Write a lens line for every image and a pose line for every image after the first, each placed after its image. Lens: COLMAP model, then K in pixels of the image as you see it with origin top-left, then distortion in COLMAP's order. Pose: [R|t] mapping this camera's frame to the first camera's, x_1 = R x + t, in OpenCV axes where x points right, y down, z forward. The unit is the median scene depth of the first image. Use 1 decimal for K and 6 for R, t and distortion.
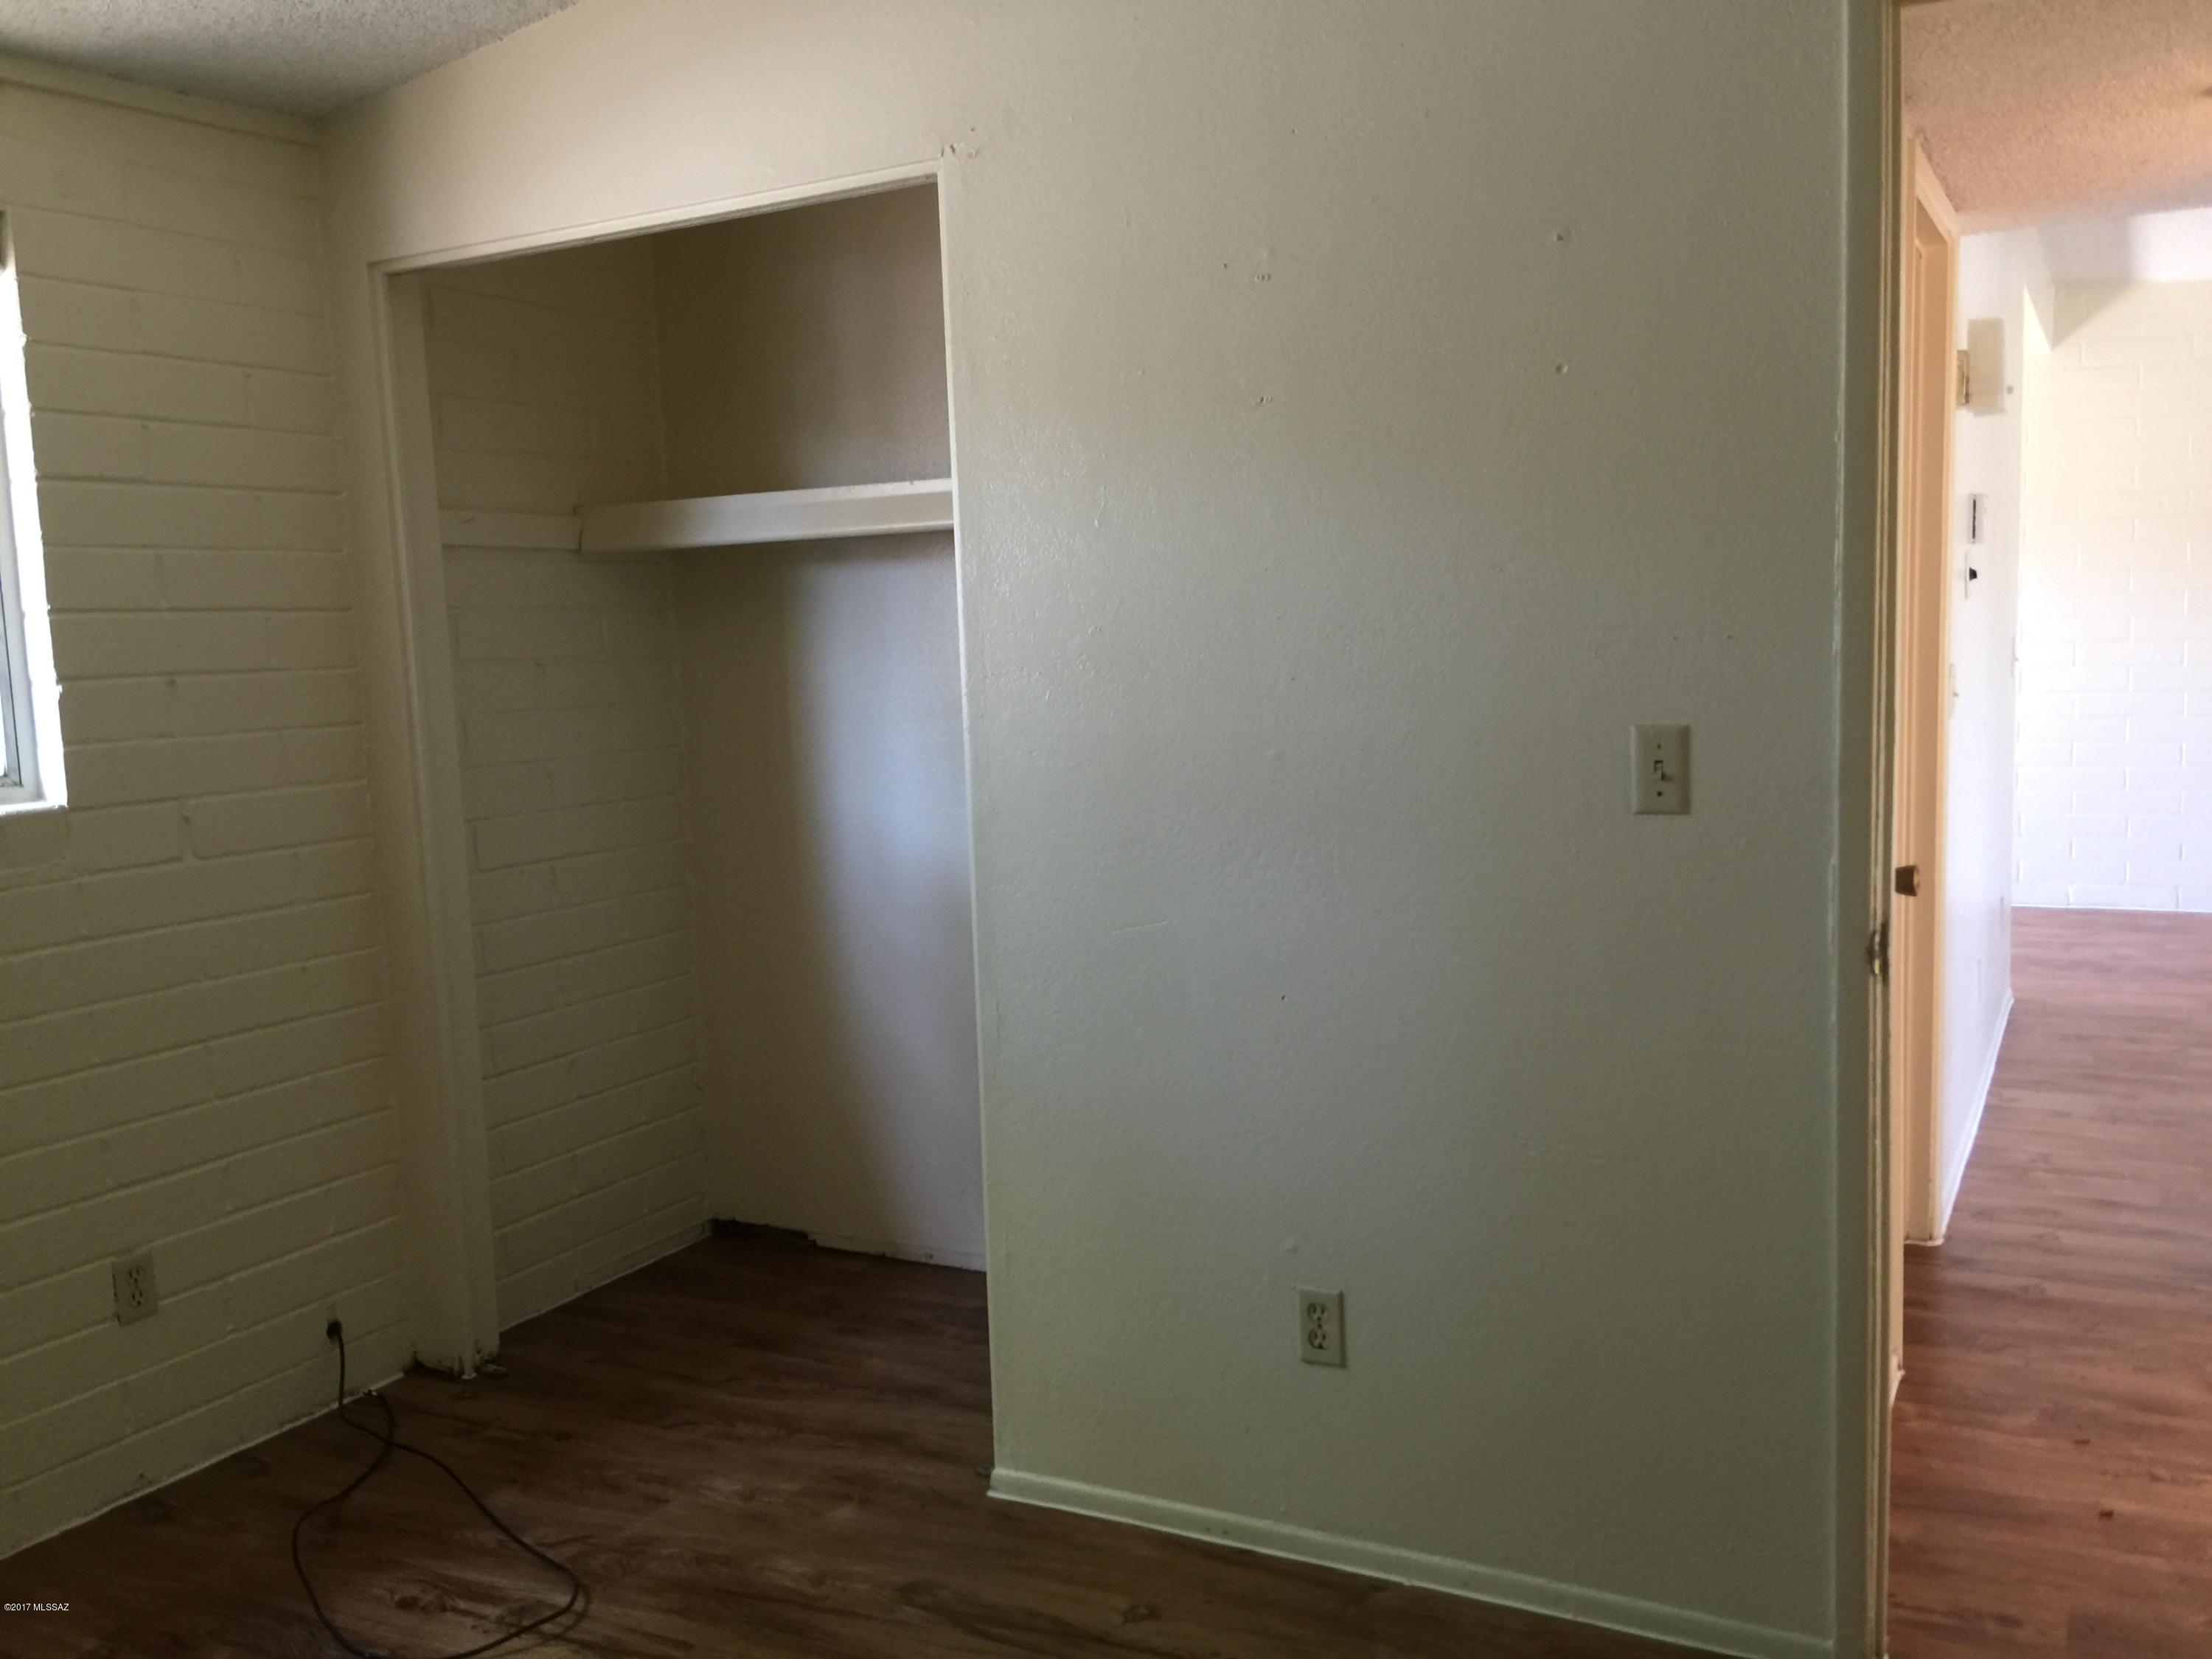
lens RADIAL K [[1869.3, 0, 1107.0], [0, 1869.3, 839.4], [0, 0, 1]] dist [0.078024, -0.134733]
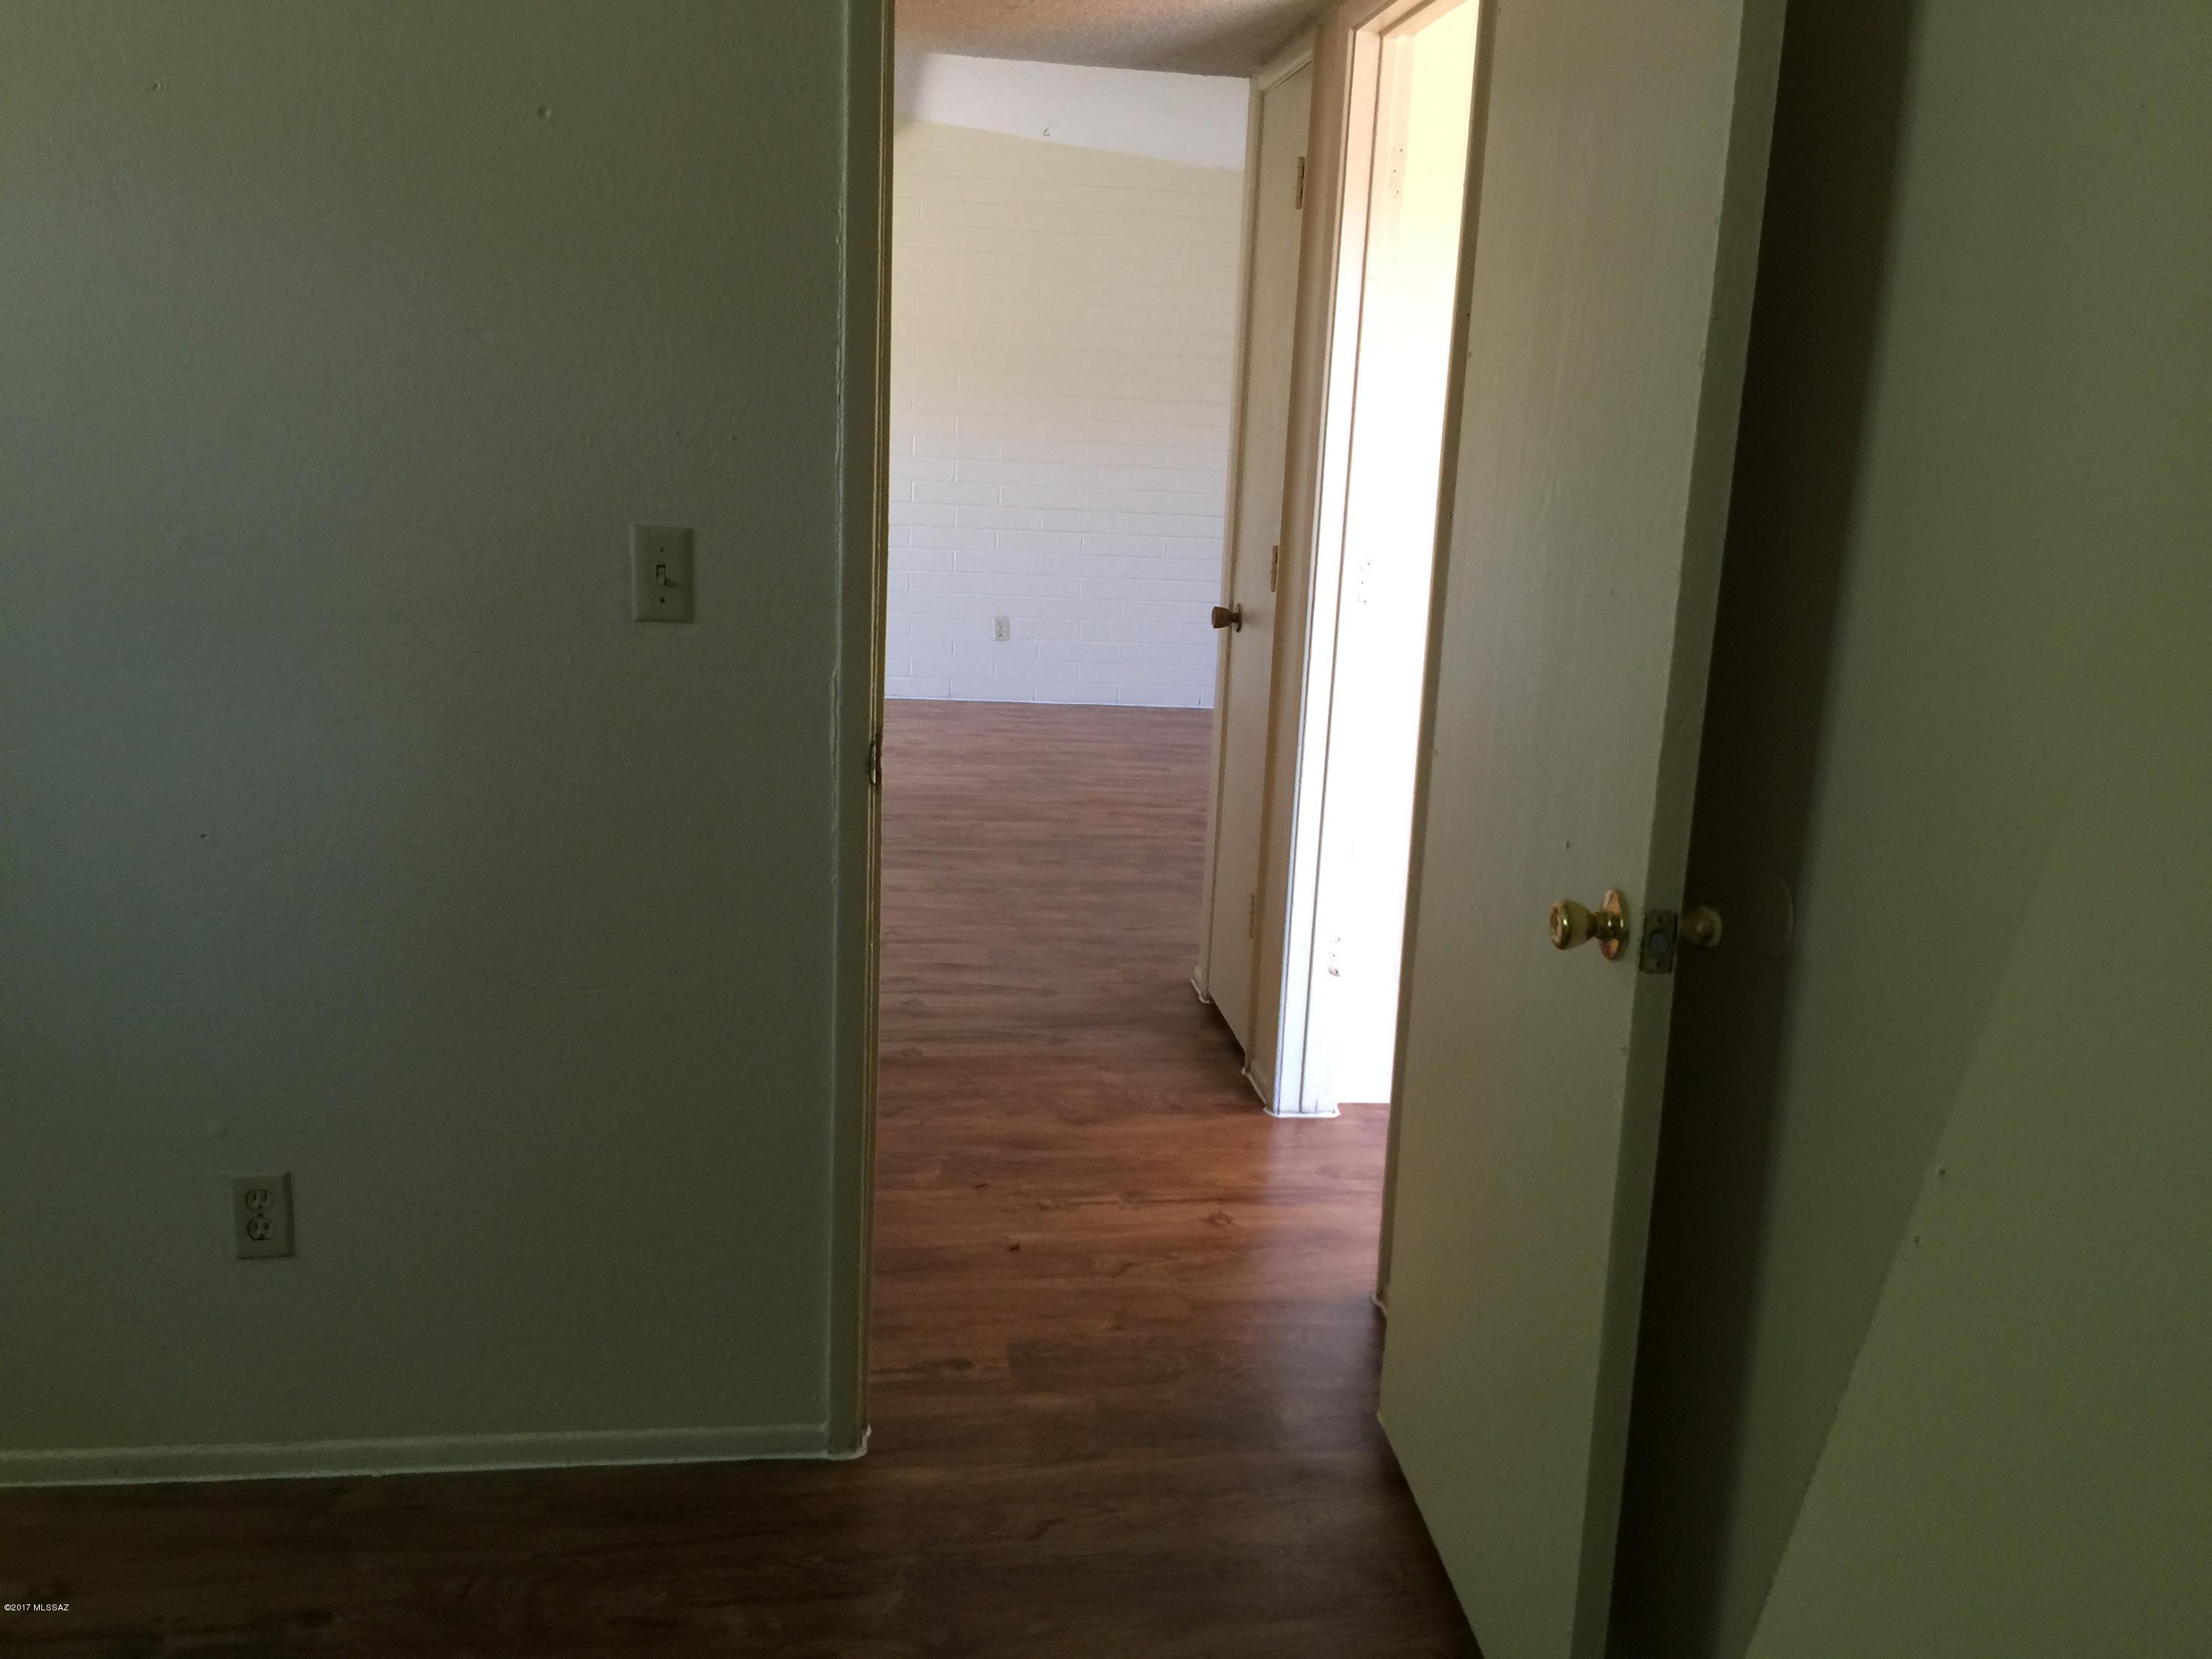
lens RADIAL K [[1869.3, 0, 1157.4], [0, 1869.3, 814.8], [0, 0, 1]] dist [0.078024, -0.134733]
pose [[0.795548, -0.048841, 0.603919, -0.067639], [-0.011479, 0.995352, 0.095619, -0.008469], [-0.605782, -0.083002, 0.791290, 0.081564]]
